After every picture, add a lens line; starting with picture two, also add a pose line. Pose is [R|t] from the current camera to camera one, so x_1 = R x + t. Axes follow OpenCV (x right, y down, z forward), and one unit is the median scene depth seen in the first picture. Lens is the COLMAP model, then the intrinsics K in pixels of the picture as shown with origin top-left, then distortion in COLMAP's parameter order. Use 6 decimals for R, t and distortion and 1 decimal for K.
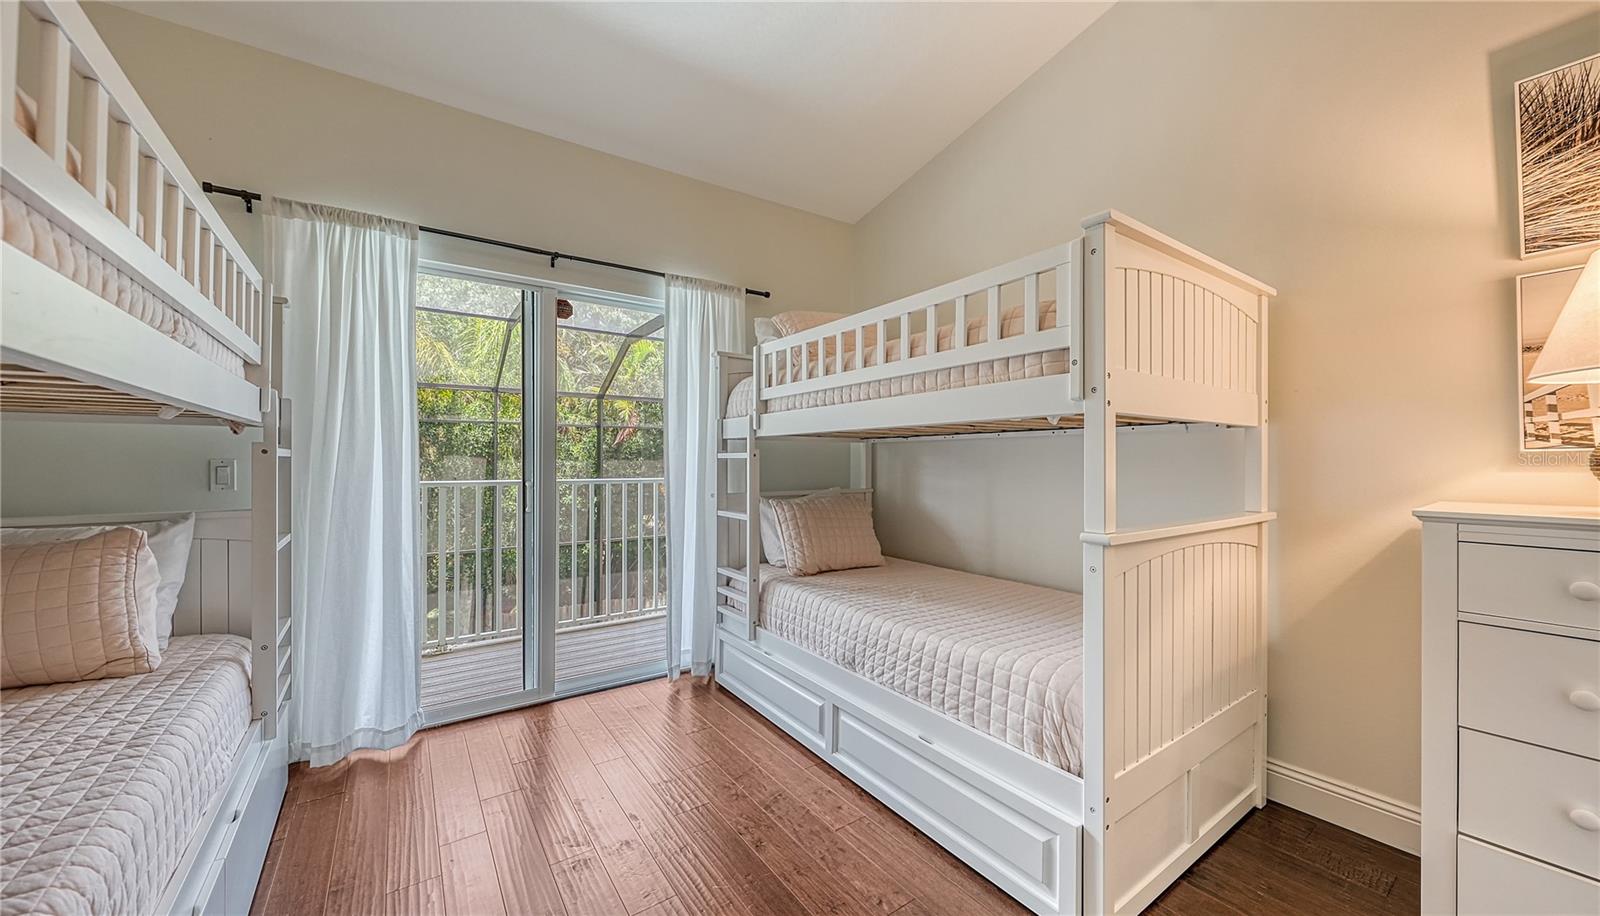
lens RADIAL K [[570.9, 0, 800.0], [0, 570.9, 458.0], [0, 0, 1]] dist [0.012503, -0.000172]
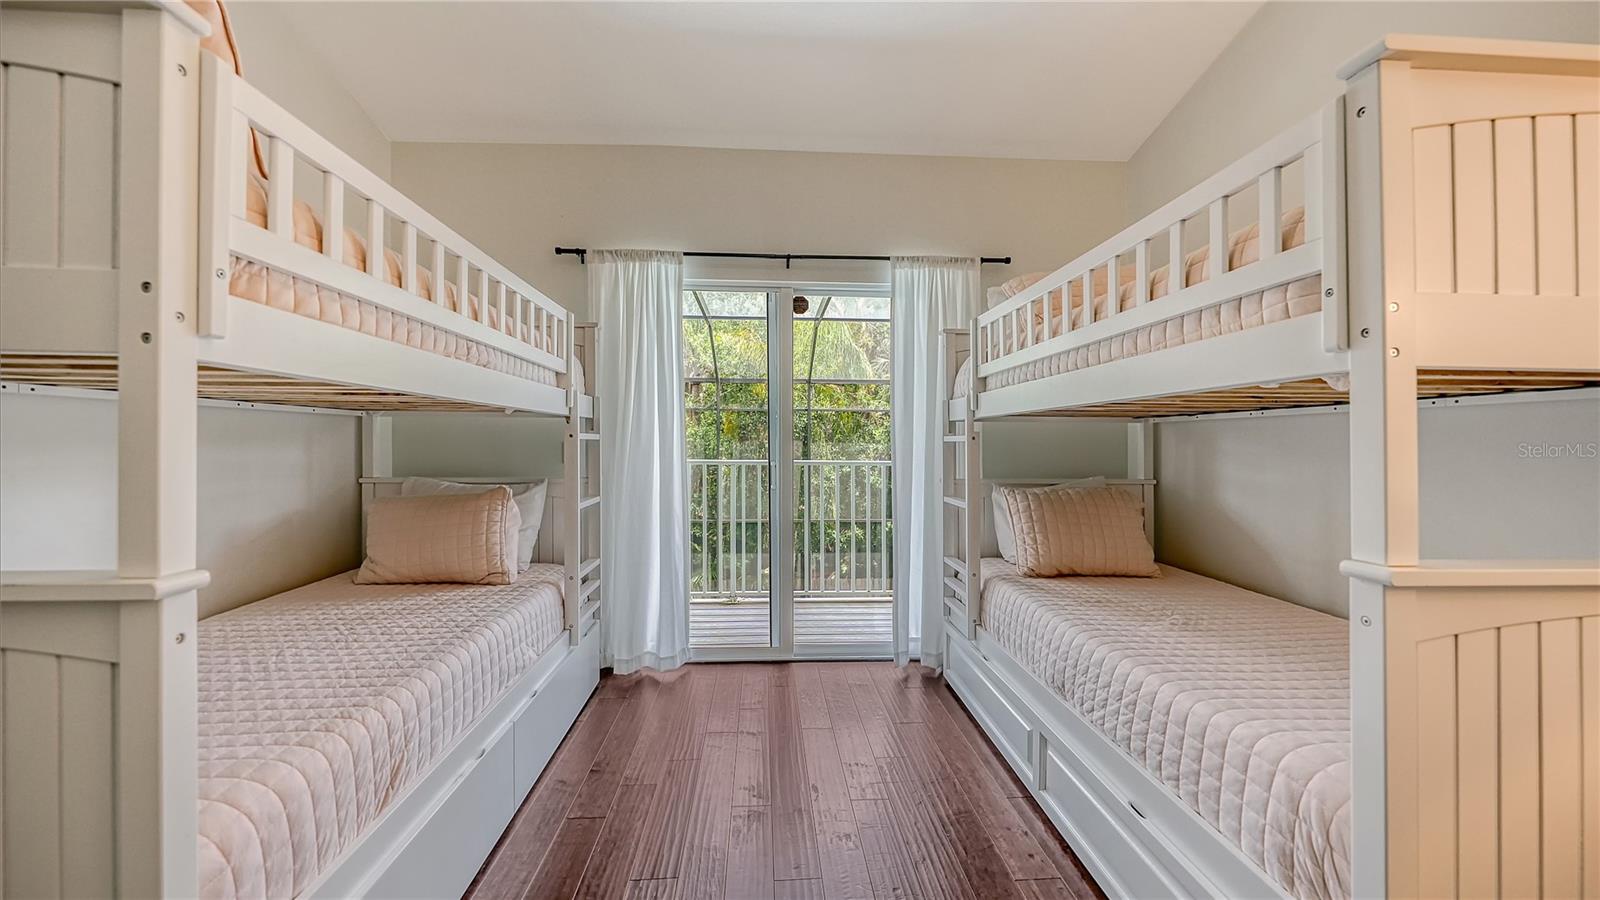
lens RADIAL K [[567.5, 0, 800.7], [0, 567.5, 437.9], [0, 0, 1]] dist [-0.000307, -0.000113]
pose [[0.856706, -0.001305, -0.515803, 0.167964], [-0.001666, 0.999985, -0.005298, -0.000029], [0.515802, 0.005398, 0.856691, 0.085532]]
